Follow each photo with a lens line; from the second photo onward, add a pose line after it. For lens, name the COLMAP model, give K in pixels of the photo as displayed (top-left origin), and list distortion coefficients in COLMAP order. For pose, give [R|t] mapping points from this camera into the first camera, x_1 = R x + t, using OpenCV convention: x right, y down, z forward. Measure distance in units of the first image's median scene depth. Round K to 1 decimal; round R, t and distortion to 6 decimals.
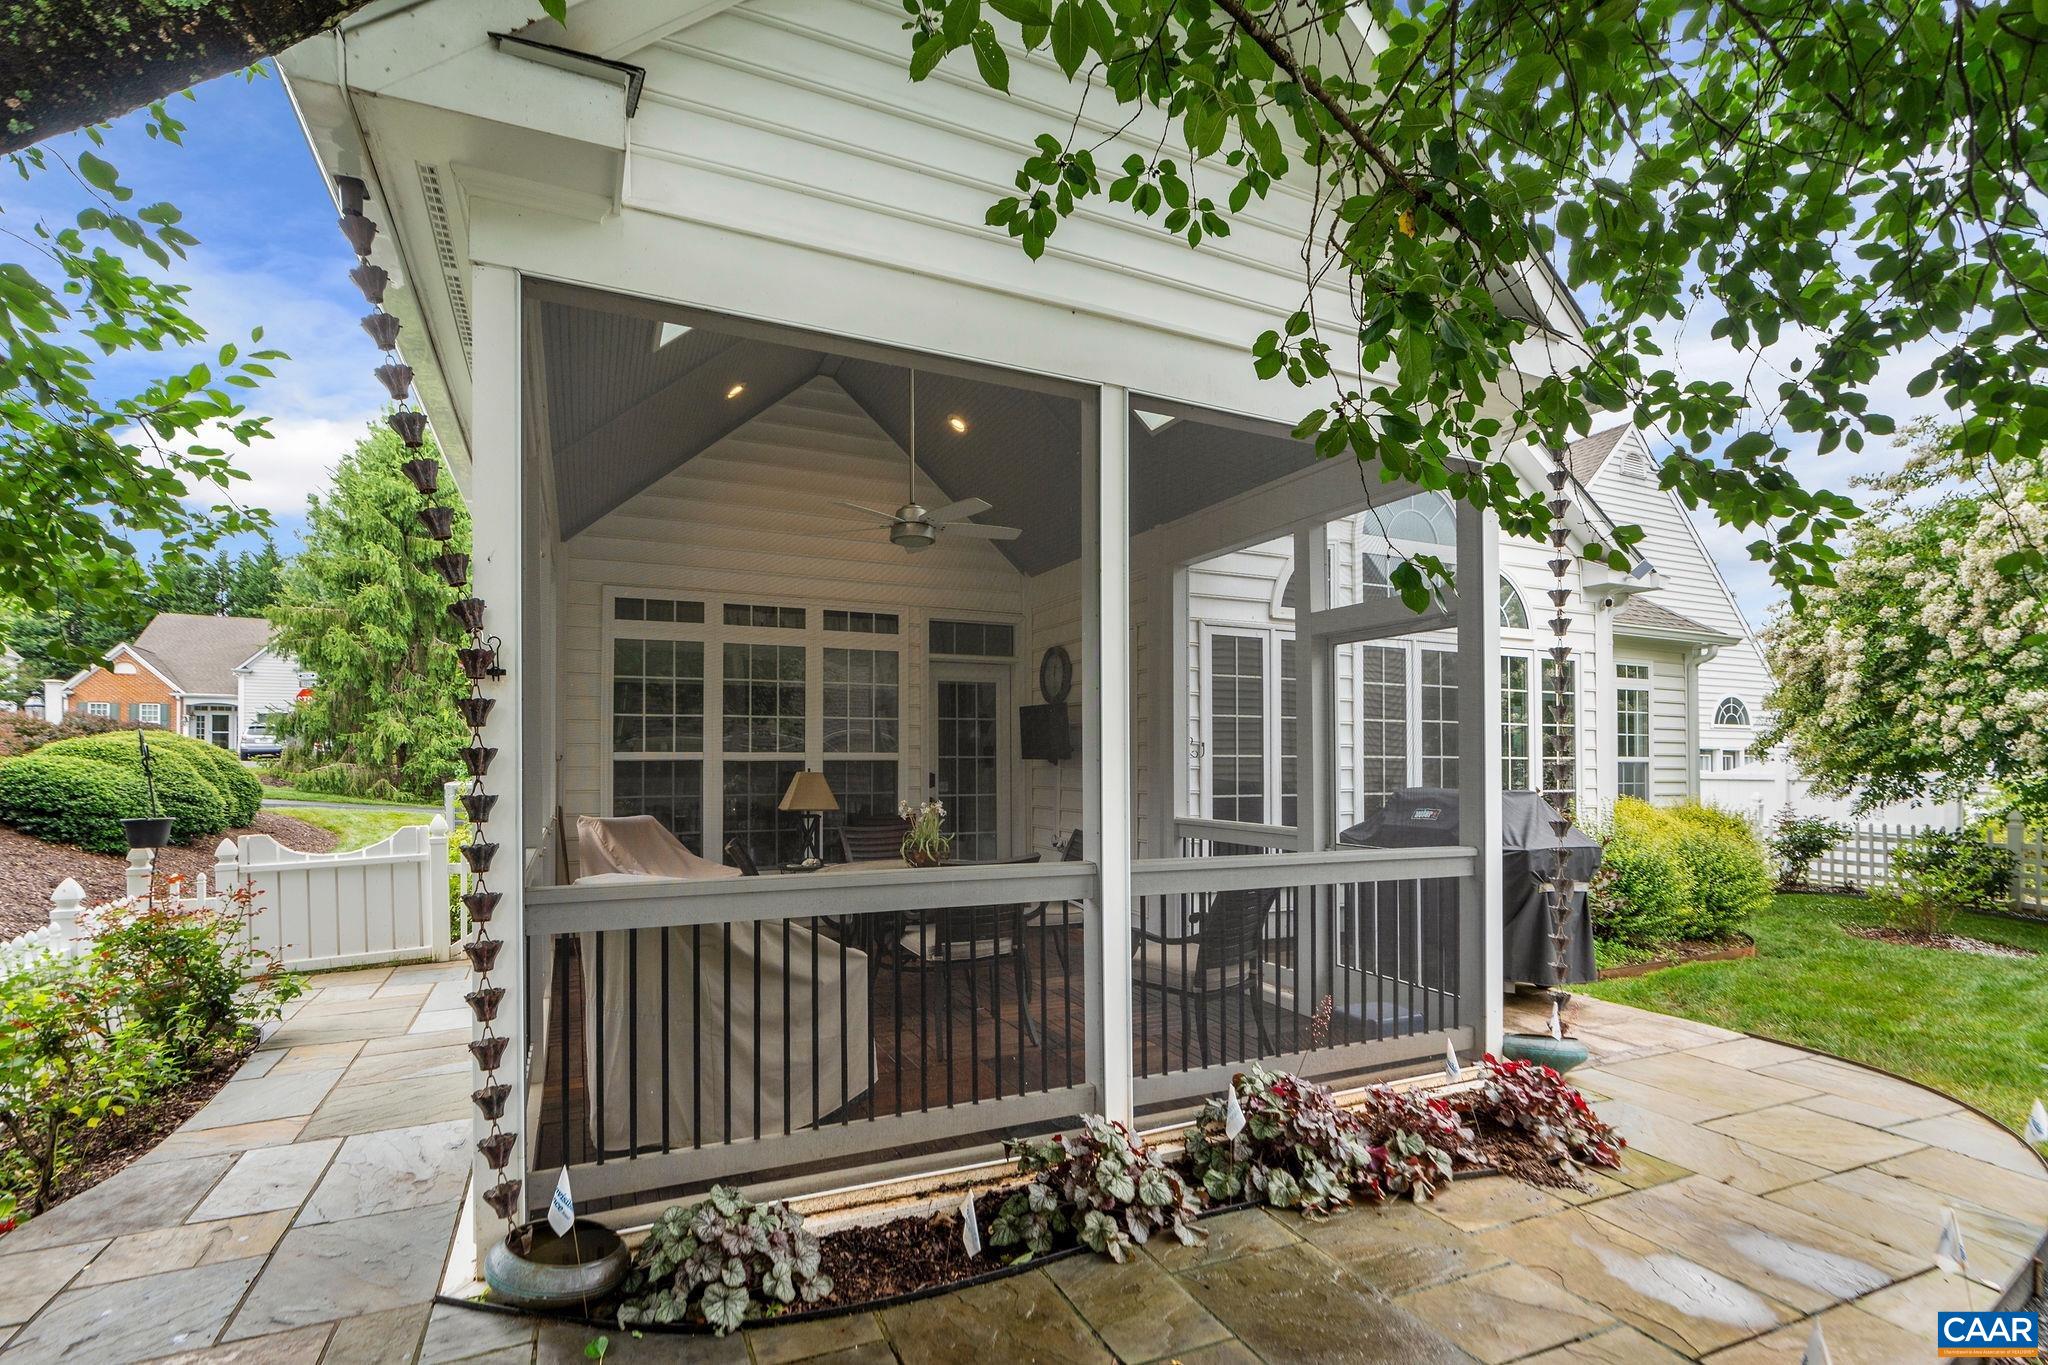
lens RADIAL K [[944.8, 0, 1013.8], [0, 944.8, 730.8], [0, 0, 1]] dist [-0.002933, 0.003765]
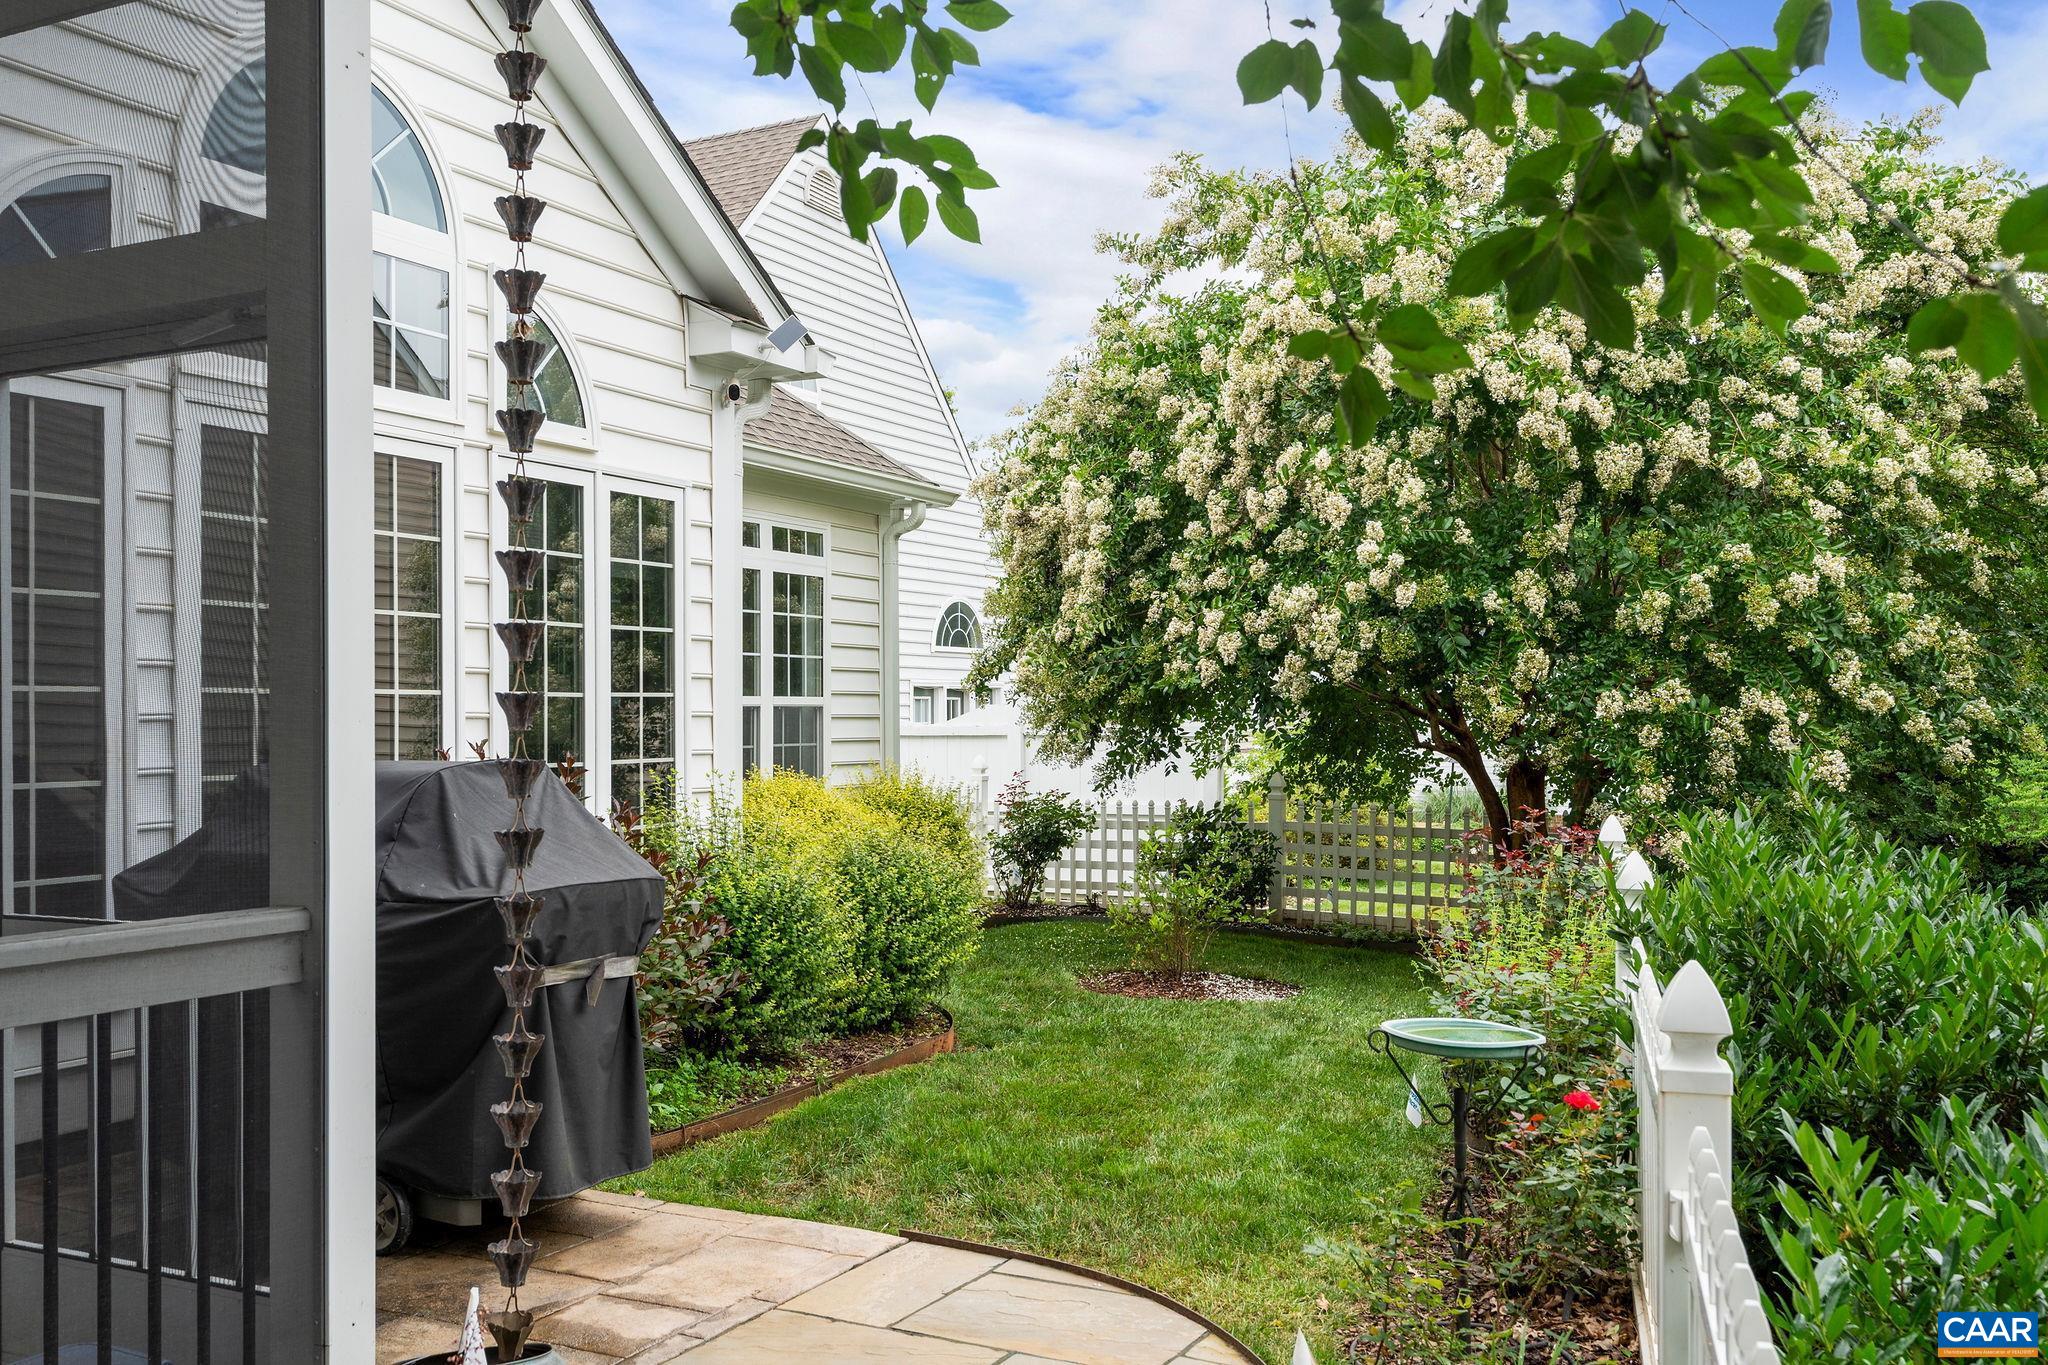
lens RADIAL K [[1791.7, 0, 1018.2], [0, 1791.7, 683.8], [0, 0, 1]] dist [0.042581, -0.007479]
pose [[0.784081, 0.001505, 0.620657, 0.144156], [-0.009348, 0.999912, 0.009385, 0.012141], [-0.620588, -0.013160, 0.784026, 0.136143]]
